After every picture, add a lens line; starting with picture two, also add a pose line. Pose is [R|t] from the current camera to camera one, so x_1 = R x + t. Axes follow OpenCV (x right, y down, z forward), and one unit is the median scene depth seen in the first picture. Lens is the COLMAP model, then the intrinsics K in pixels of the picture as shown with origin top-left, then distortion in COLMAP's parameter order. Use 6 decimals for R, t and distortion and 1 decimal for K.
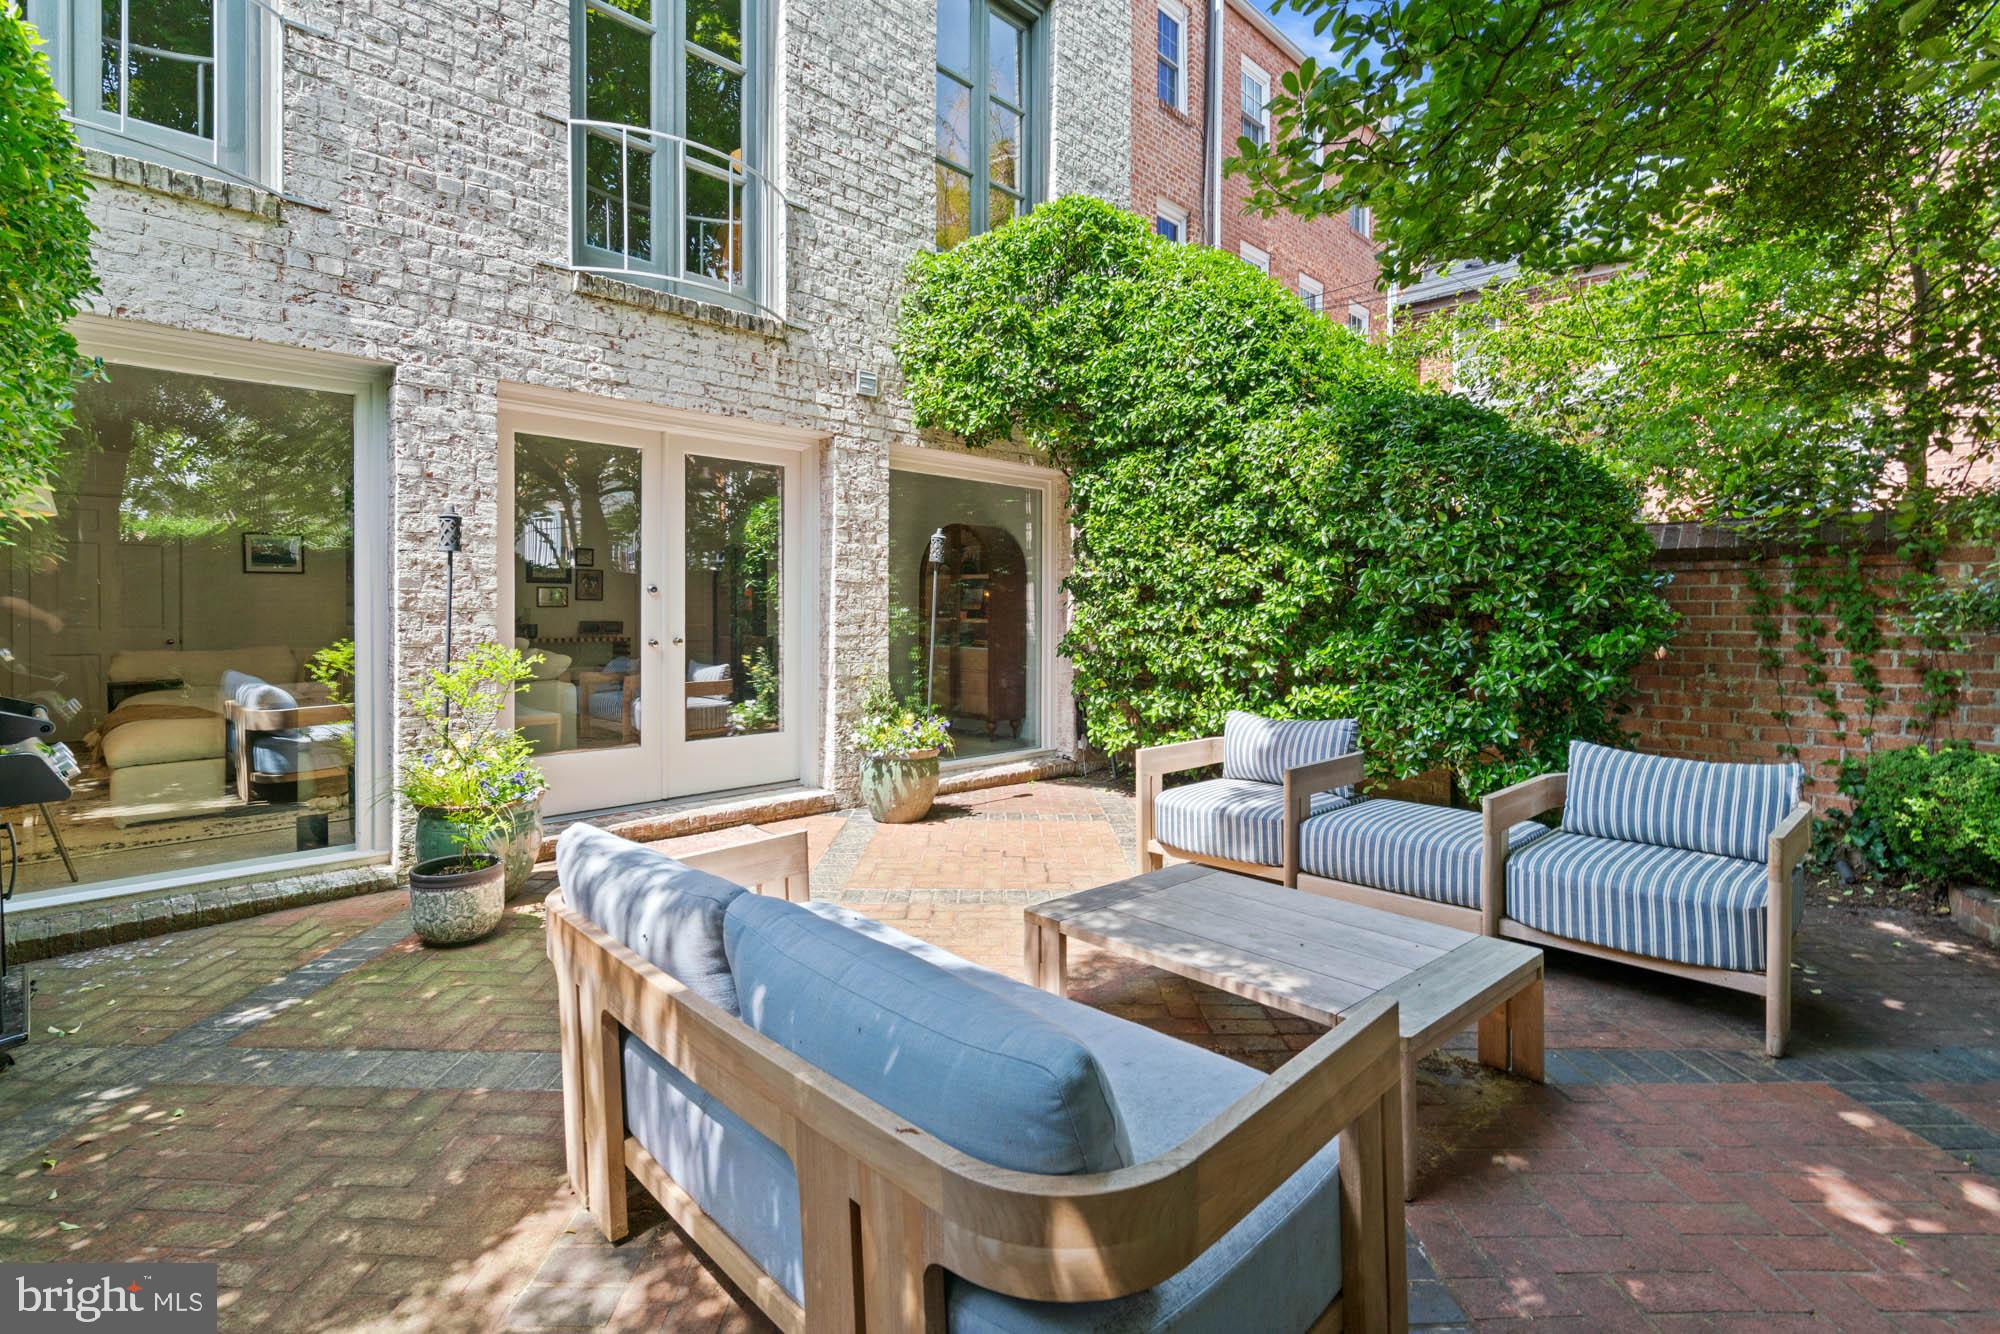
lens RADIAL K [[915.4, 0, 993.7], [0, 915.4, 618.8], [0, 0, 1]] dist [-0.005960, 0.003471]
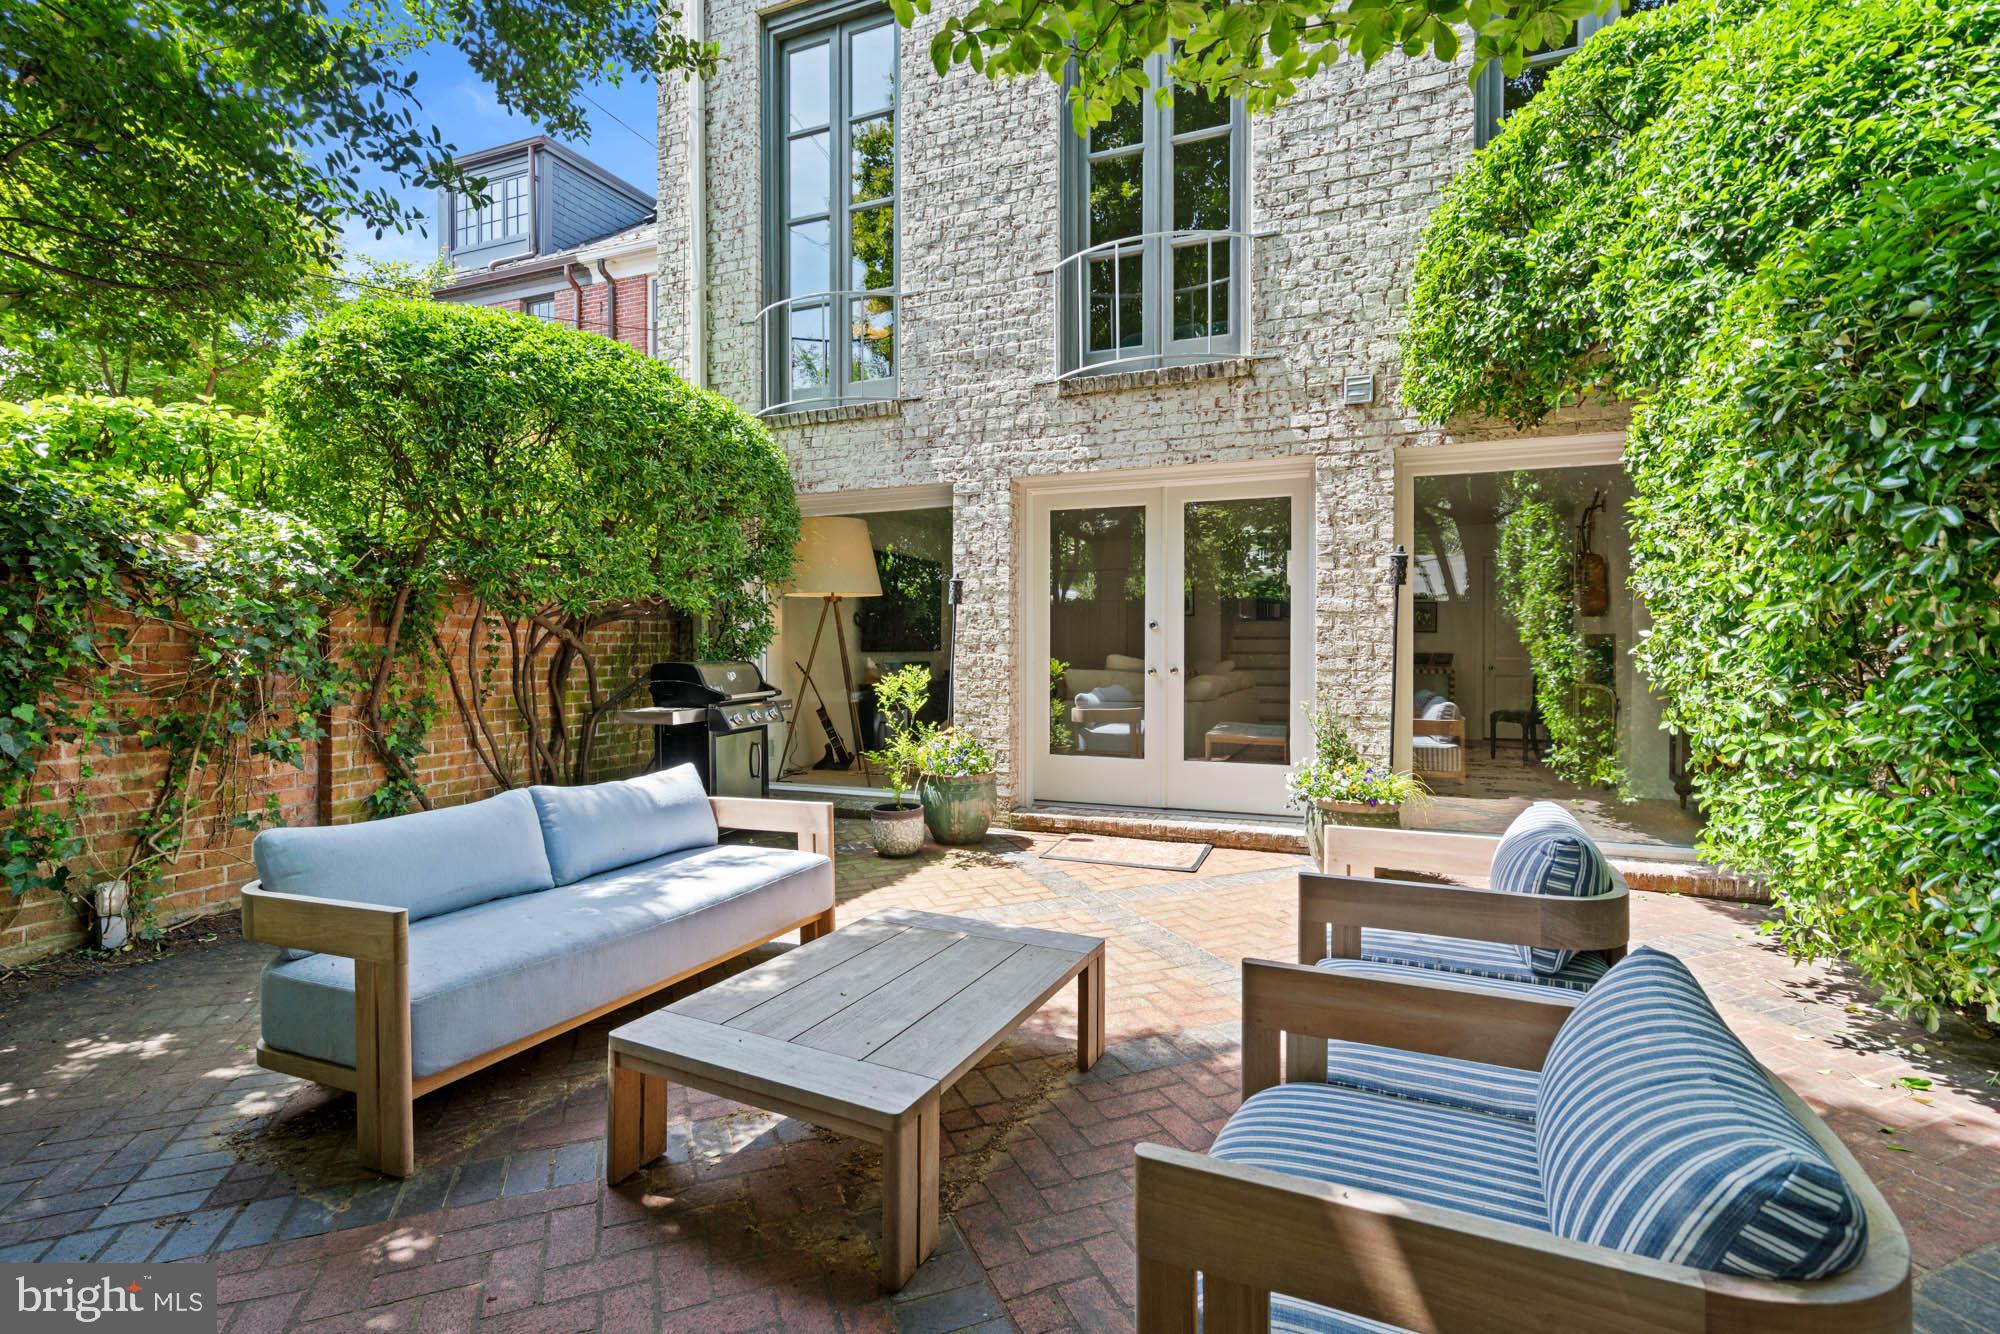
lens RADIAL K [[915.4, 0, 999.1], [0, 915.4, 653.7], [0, 0, 1]] dist [-0.005960, 0.003471]
pose [[0.390216, 0.009291, -0.920677, 0.573204], [-0.007019, 0.999950, 0.007116, -0.002155], [0.920697, 0.003686, 0.390262, 0.338182]]
